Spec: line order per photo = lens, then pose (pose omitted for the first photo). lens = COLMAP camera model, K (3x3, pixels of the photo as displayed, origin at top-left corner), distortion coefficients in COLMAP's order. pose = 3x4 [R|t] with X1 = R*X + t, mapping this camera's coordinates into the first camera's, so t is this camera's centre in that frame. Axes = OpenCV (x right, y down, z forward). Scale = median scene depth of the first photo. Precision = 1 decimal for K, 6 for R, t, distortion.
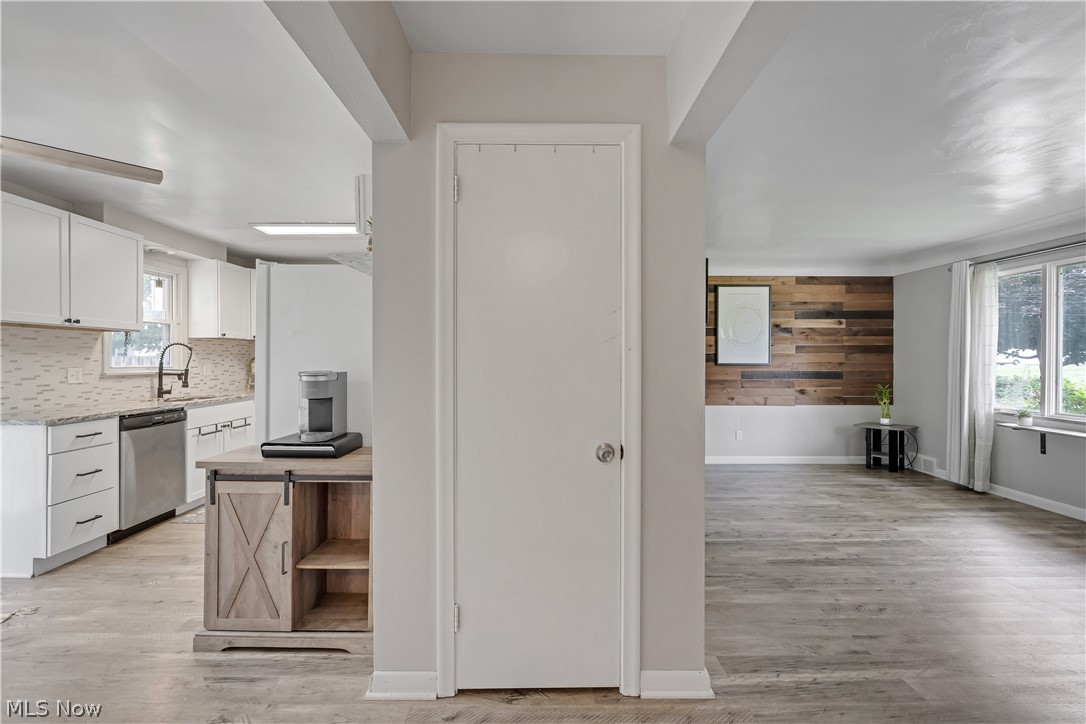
lens RADIAL K [[496.1, 0, 538.9], [0, 496.1, 360.3], [0, 0, 1]] dist [-0.001728, 0.000202]
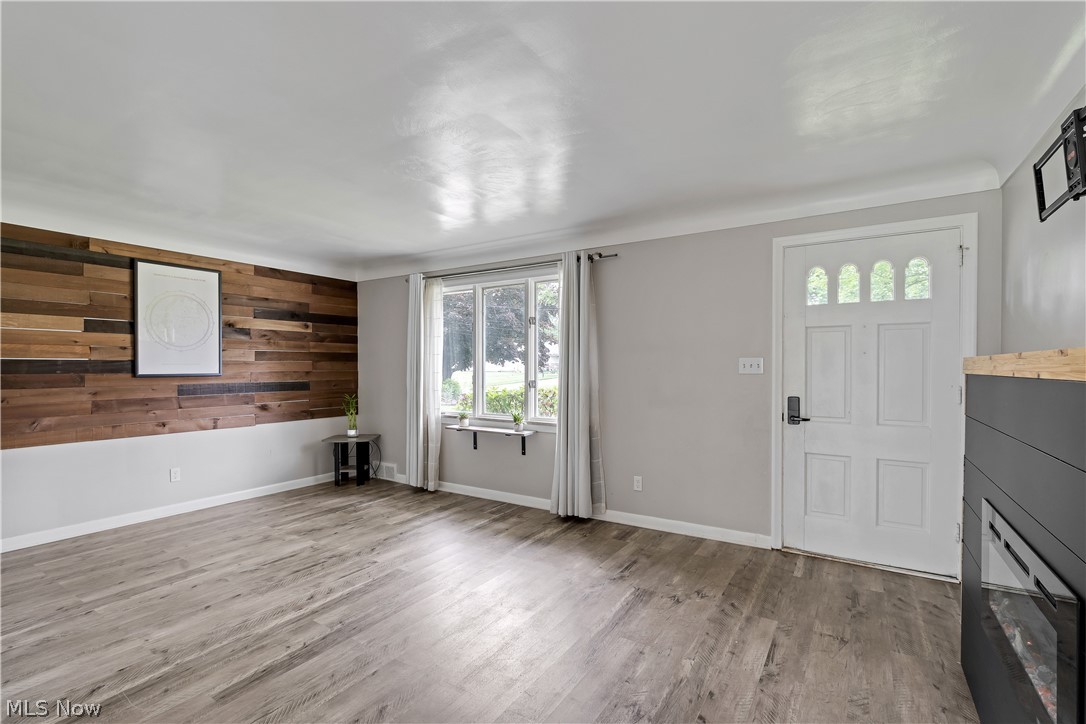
lens RADIAL K [[498.8, 0, 539.5], [0, 498.8, 372.8], [0, 0, 1]] dist [-0.001888, 0.000038]
pose [[0.541950, -0.012103, 0.840324, 0.116880], [0.004819, 0.999925, 0.011294, -0.001773], [-0.840397, -0.002071, 0.541967, 0.231210]]
